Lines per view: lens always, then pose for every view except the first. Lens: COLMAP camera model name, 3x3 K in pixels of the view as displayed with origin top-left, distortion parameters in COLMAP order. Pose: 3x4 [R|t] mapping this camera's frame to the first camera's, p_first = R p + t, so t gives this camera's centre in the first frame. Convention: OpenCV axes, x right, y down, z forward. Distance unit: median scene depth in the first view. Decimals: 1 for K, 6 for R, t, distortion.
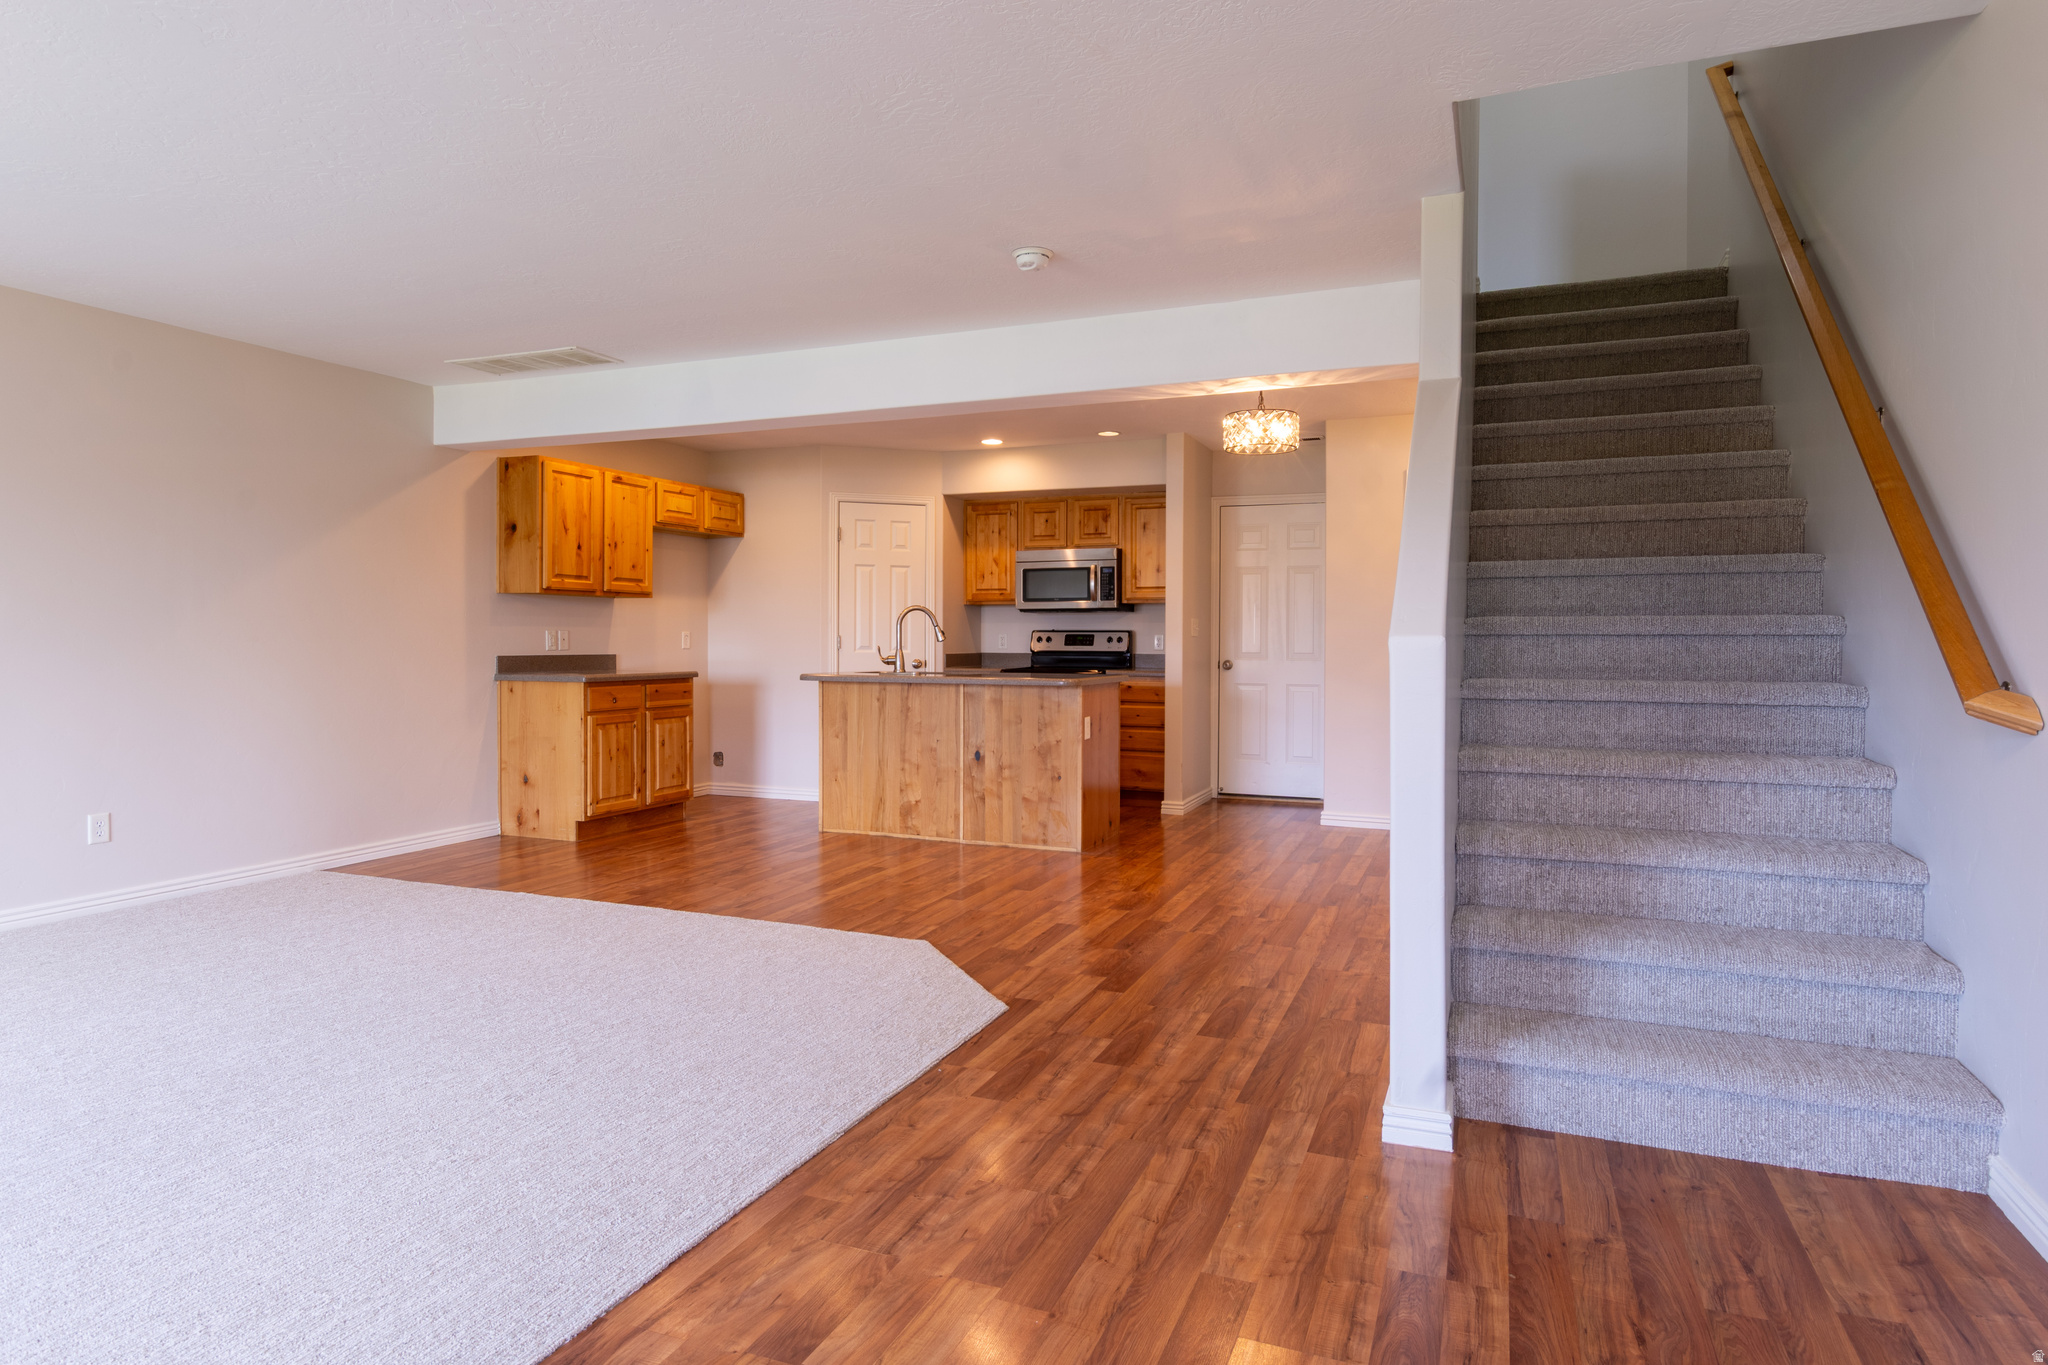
lens RADIAL K [[1111.9, 0, 1017.7], [0, 1111.9, 646.5], [0, 0, 1]] dist [-0.003837, -0.001401]
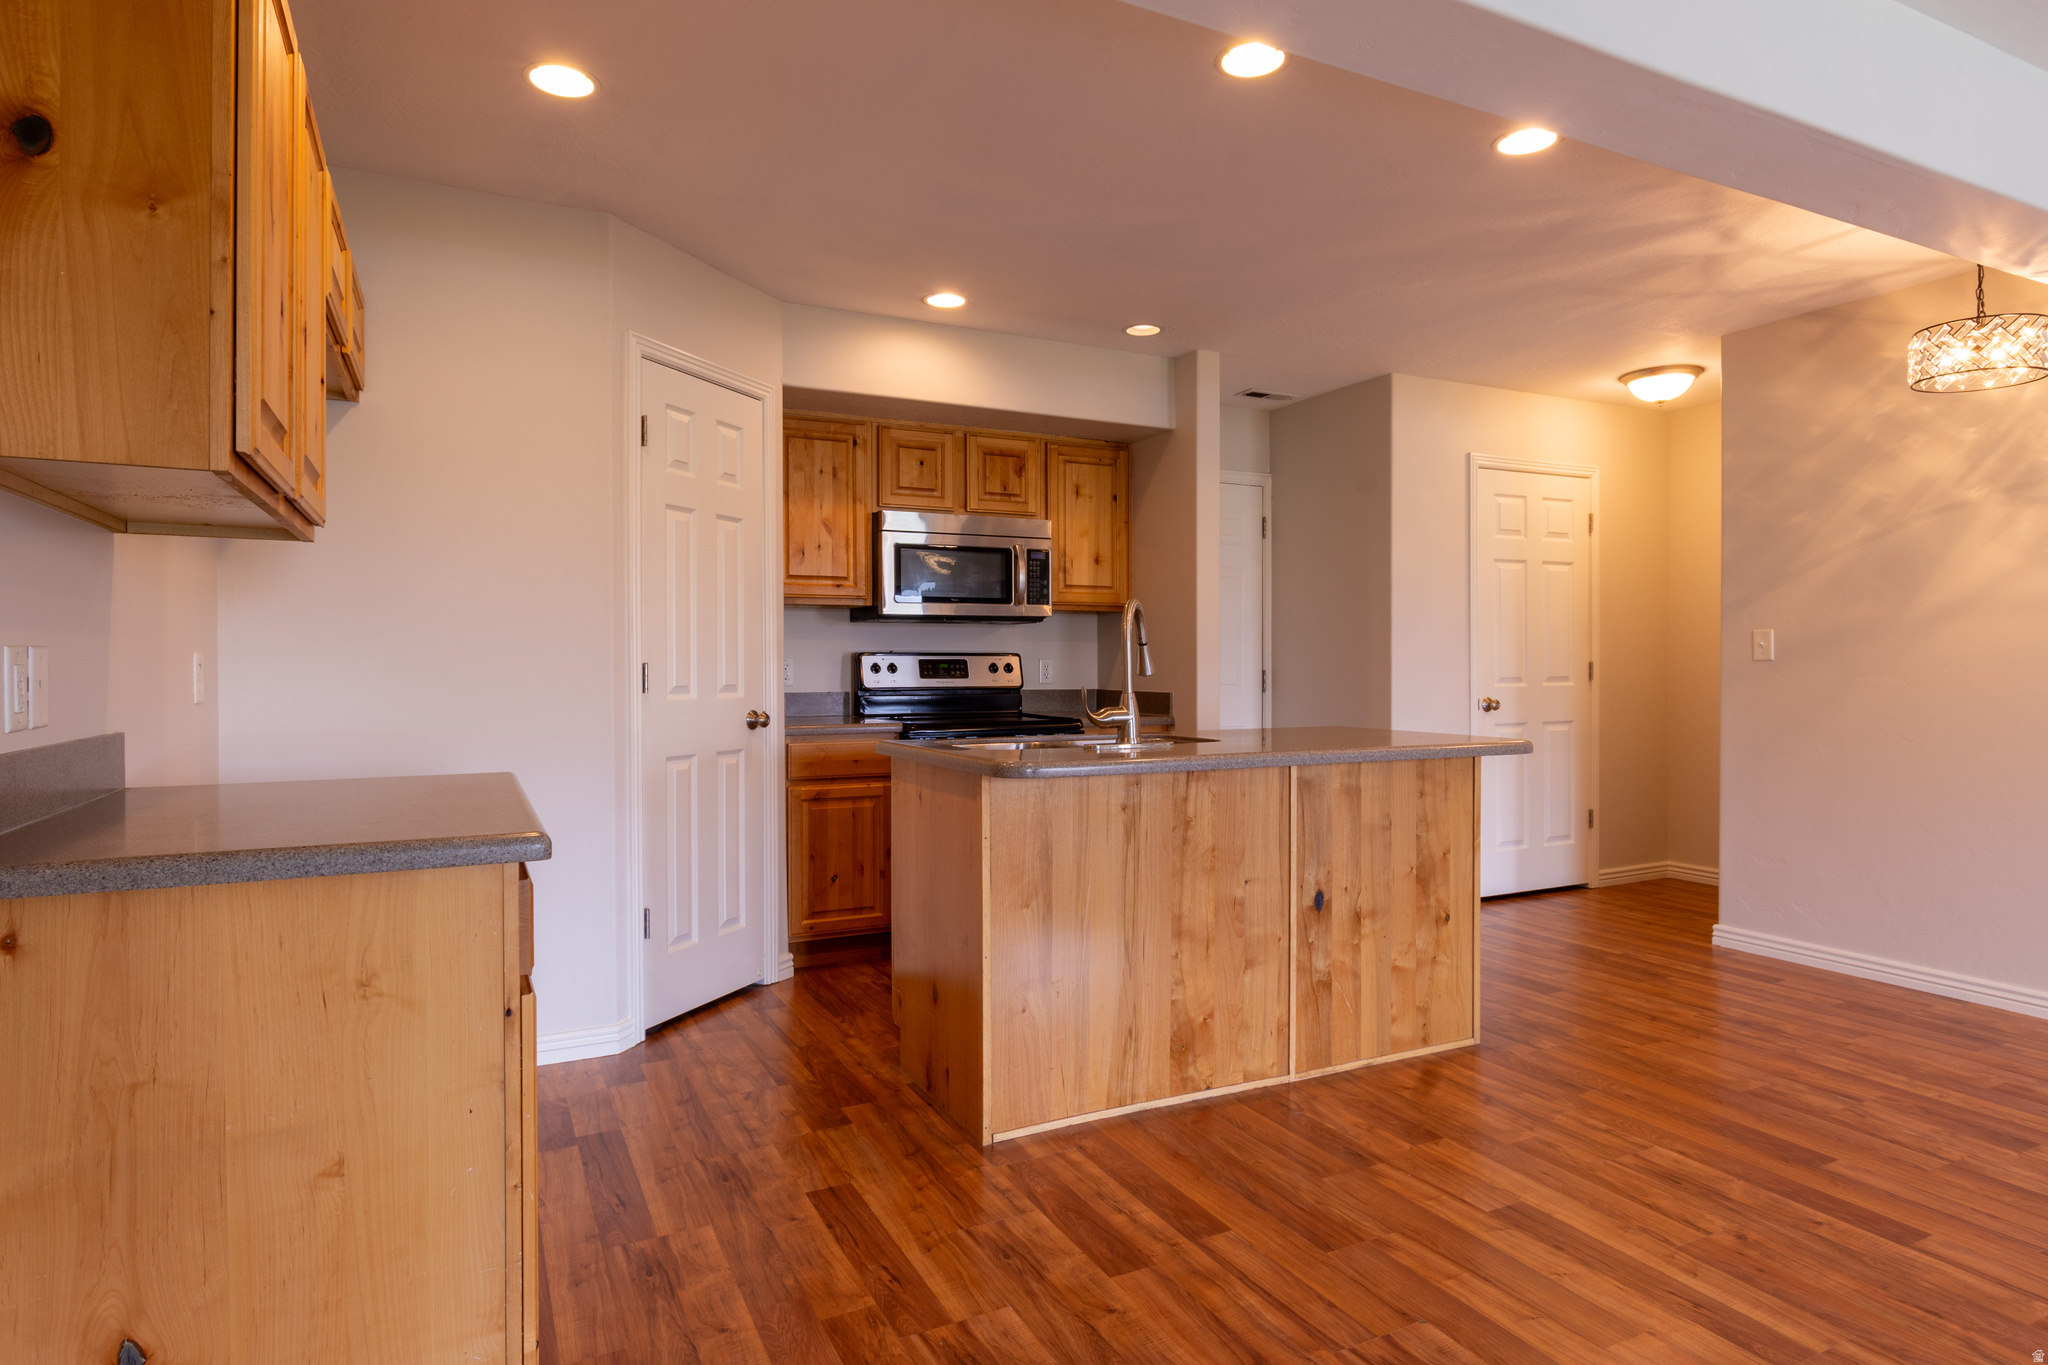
lens RADIAL K [[1137.6, 0, 1023.4], [0, 1137.6, 665.0], [0, 0, 1]] dist [0.001490, 0.000180]
pose [[0.654219, -0.003464, 0.756297, -0.449104], [0.006741, 0.999976, -0.001251, -0.008068], [-0.756275, 0.005916, 0.654227, 0.664911]]
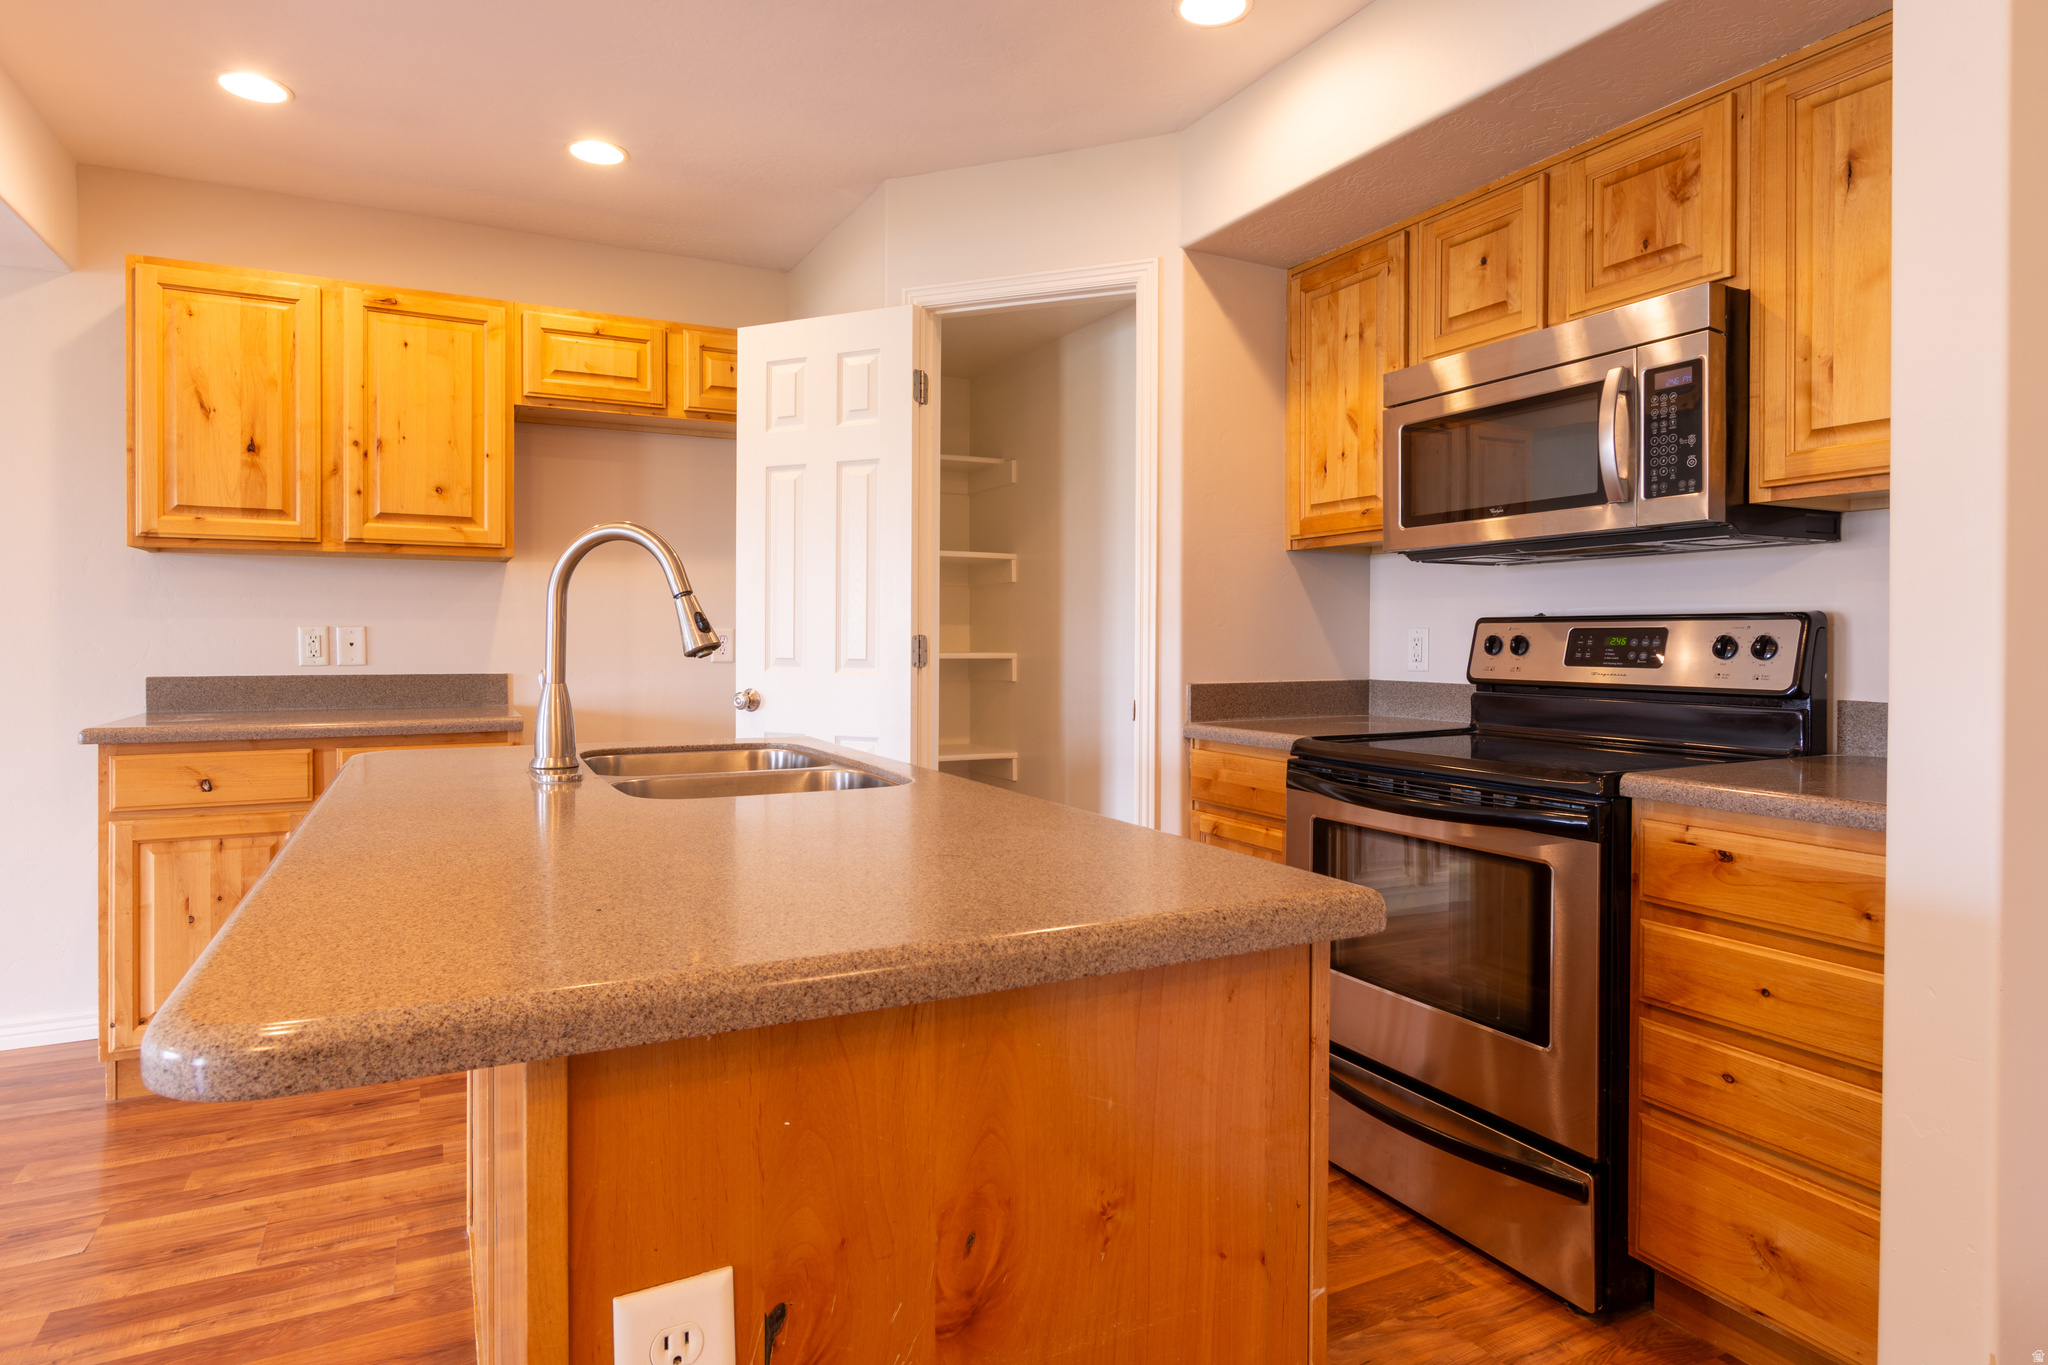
lens RADIAL K [[1111.9, 0, 1017.7], [0, 1111.9, 646.5], [0, 0, 1]] dist [-0.003837, -0.001401]
pose [[0.771122, 0.003173, -0.636679, 0.142507], [-0.004111, 0.999992, 0.000004, -0.006455], [0.636674, 0.002614, 0.771129, 0.789188]]
